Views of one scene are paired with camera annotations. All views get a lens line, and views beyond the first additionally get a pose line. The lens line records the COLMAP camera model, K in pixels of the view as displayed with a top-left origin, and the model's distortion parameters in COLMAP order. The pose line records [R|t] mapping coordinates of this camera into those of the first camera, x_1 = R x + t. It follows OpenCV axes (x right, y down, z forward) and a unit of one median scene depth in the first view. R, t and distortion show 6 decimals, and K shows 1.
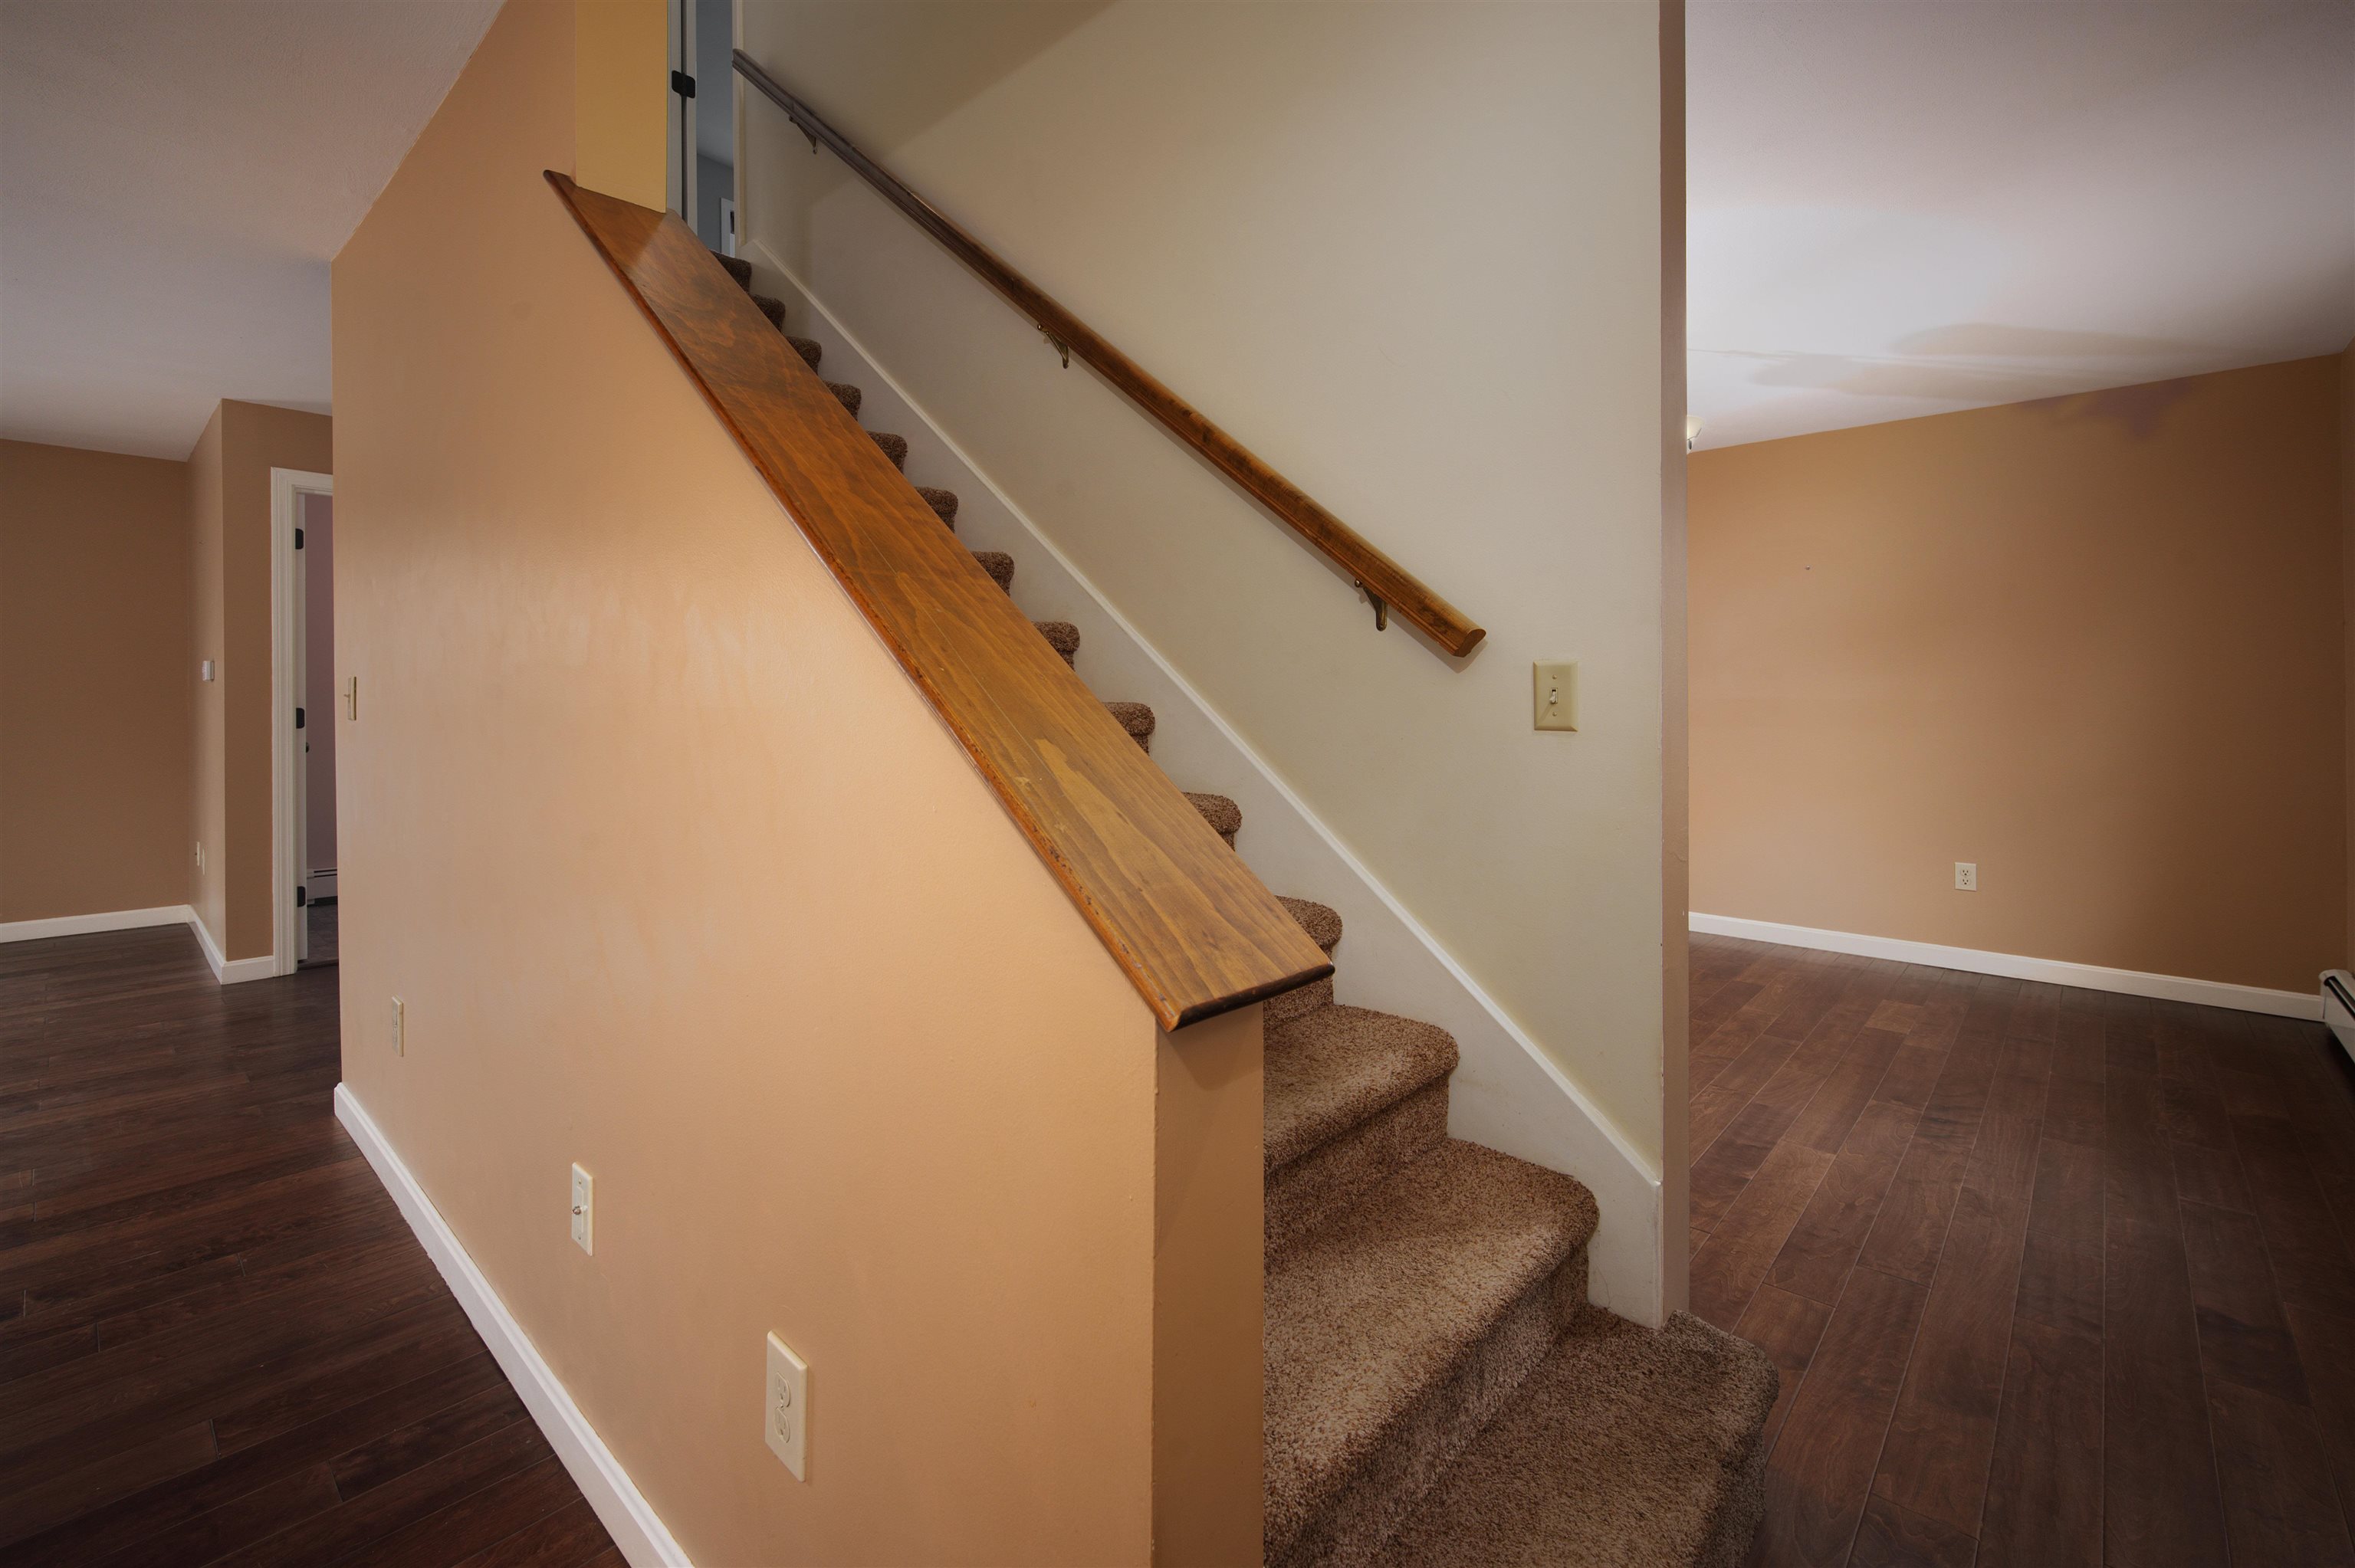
lens RADIAL K [[983.2, 0, 1169.7], [0, 983.2, 697.5], [0, 0, 1]] dist [0.001404, 0.000179]
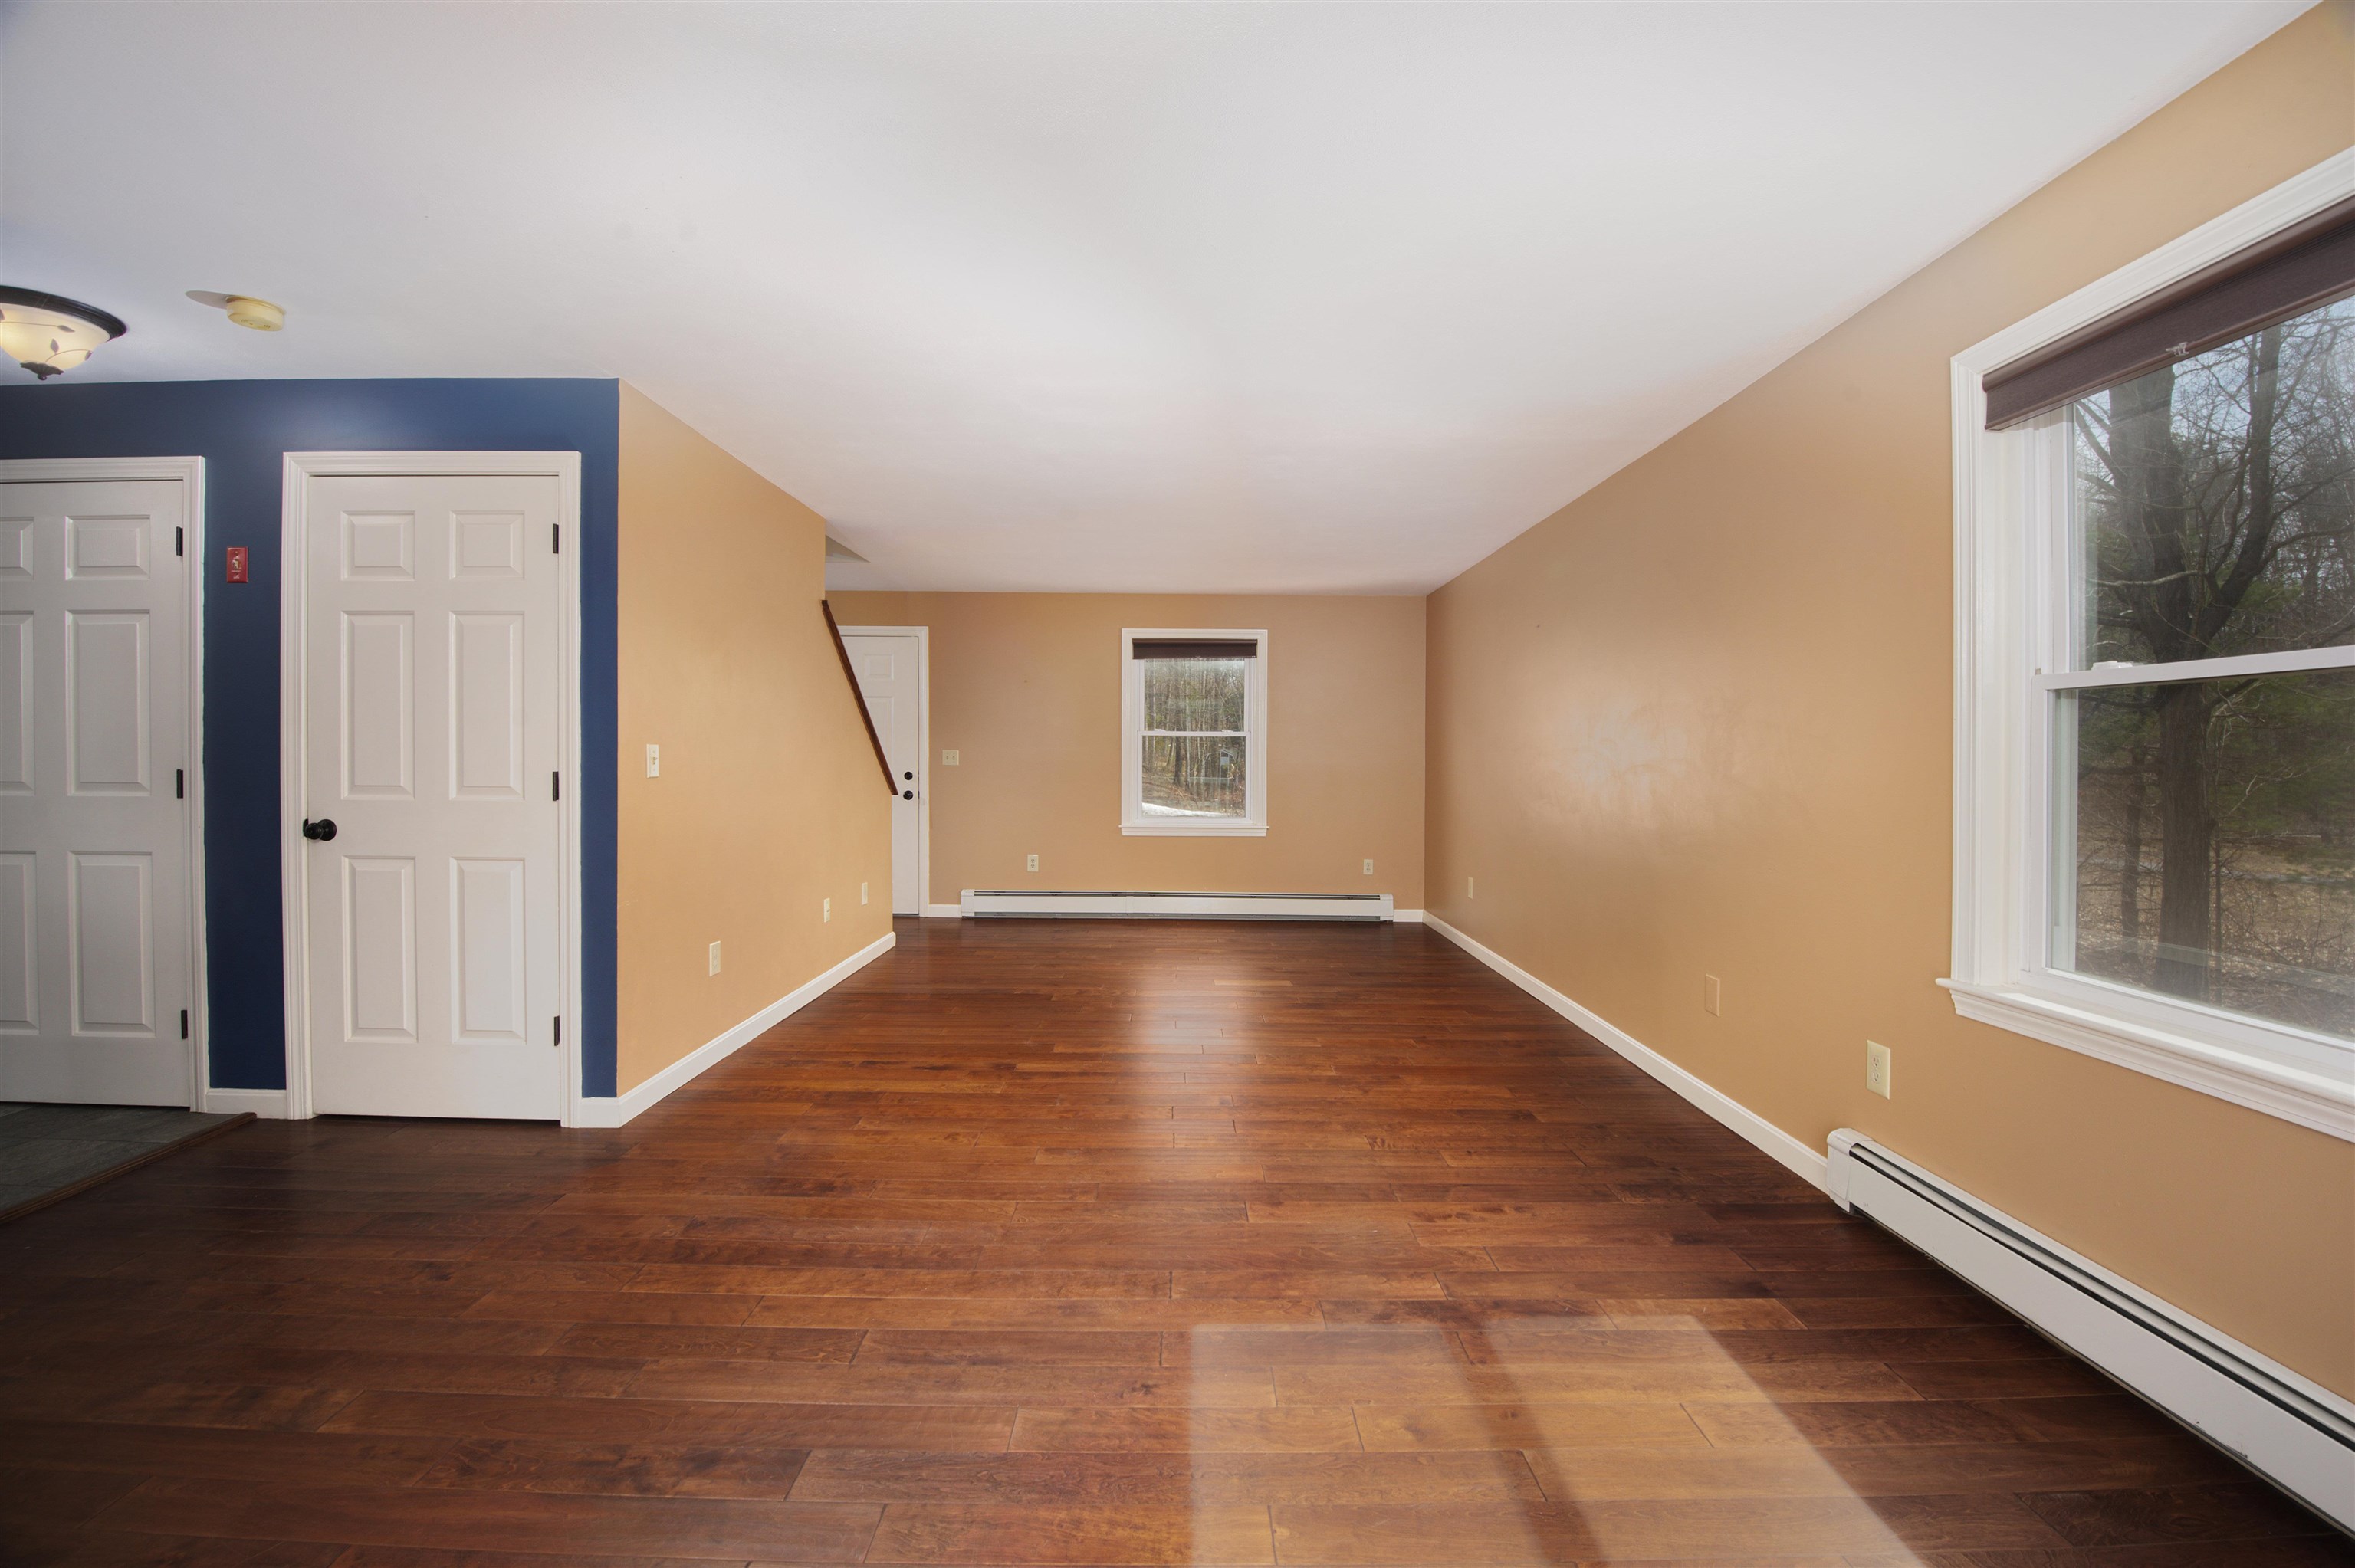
lens RADIAL K [[1025.5, 0, 1177.5], [0, 1025.5, 784.0], [0, 0, 1]] dist [0.025846, -0.000025]
pose [[-0.678877, -0.019256, 0.733999, -2.186280], [-0.003542, 0.999730, 0.022952, -0.005782], [-0.734243, 0.012981, -0.678762, 1.354882]]
